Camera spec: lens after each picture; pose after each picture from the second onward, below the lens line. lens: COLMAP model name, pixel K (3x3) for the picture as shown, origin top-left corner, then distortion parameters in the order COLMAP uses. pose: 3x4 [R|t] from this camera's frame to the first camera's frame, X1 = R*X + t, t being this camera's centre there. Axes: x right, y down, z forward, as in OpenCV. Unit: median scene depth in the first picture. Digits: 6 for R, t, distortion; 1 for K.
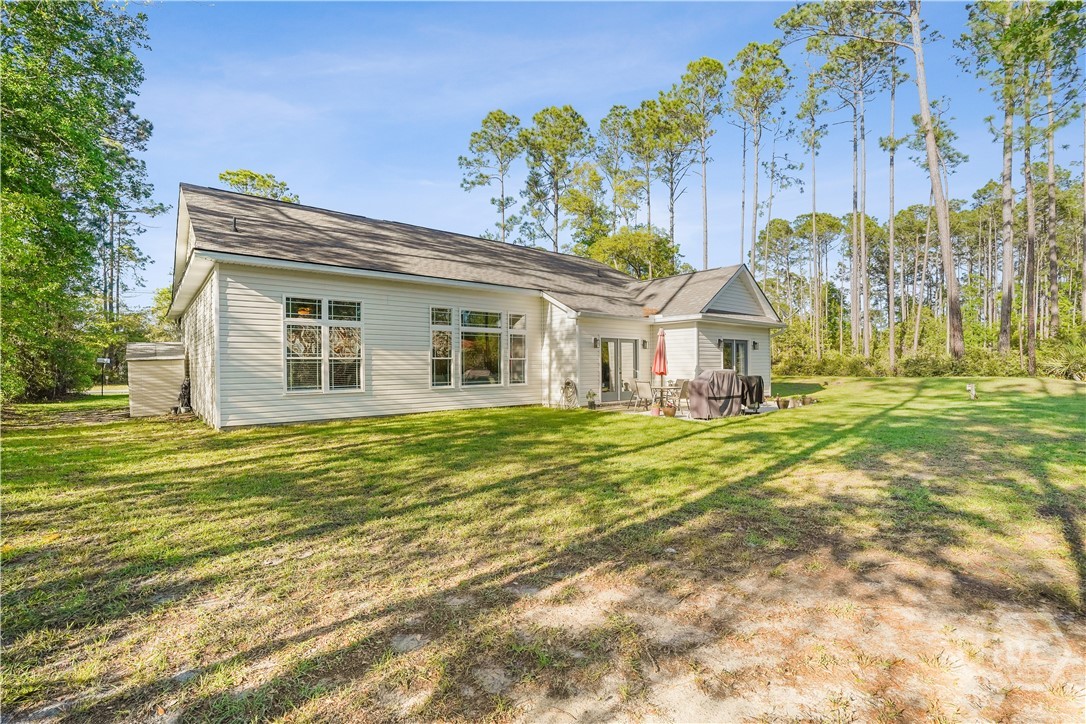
lens RADIAL K [[484.6, 0, 546.9], [0, 484.6, 358.7], [0, 0, 1]] dist [-0.010151, 0.001659]
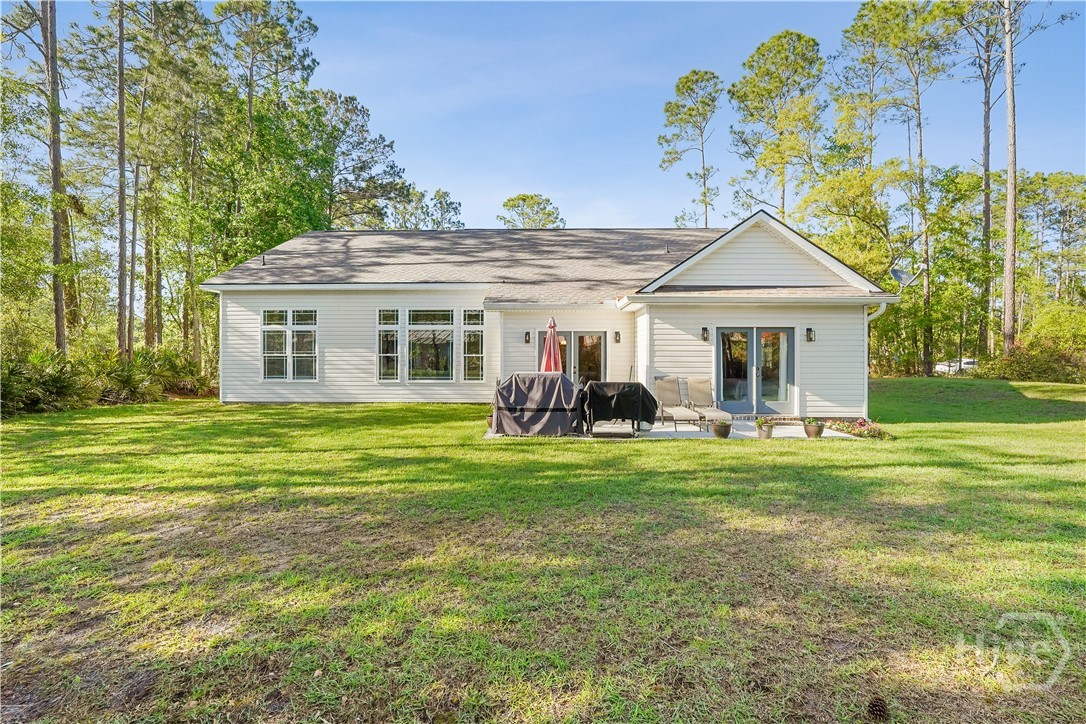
lens RADIAL K [[484.6, 0, 538.9], [0, 484.6, 364.0], [0, 0, 1]] dist [-0.010151, 0.001659]
pose [[0.747653, 0.015455, -0.663909, 0.868328], [0.001069, 0.999700, 0.024476, -0.007606], [0.664088, -0.019009, 0.747412, 0.447813]]
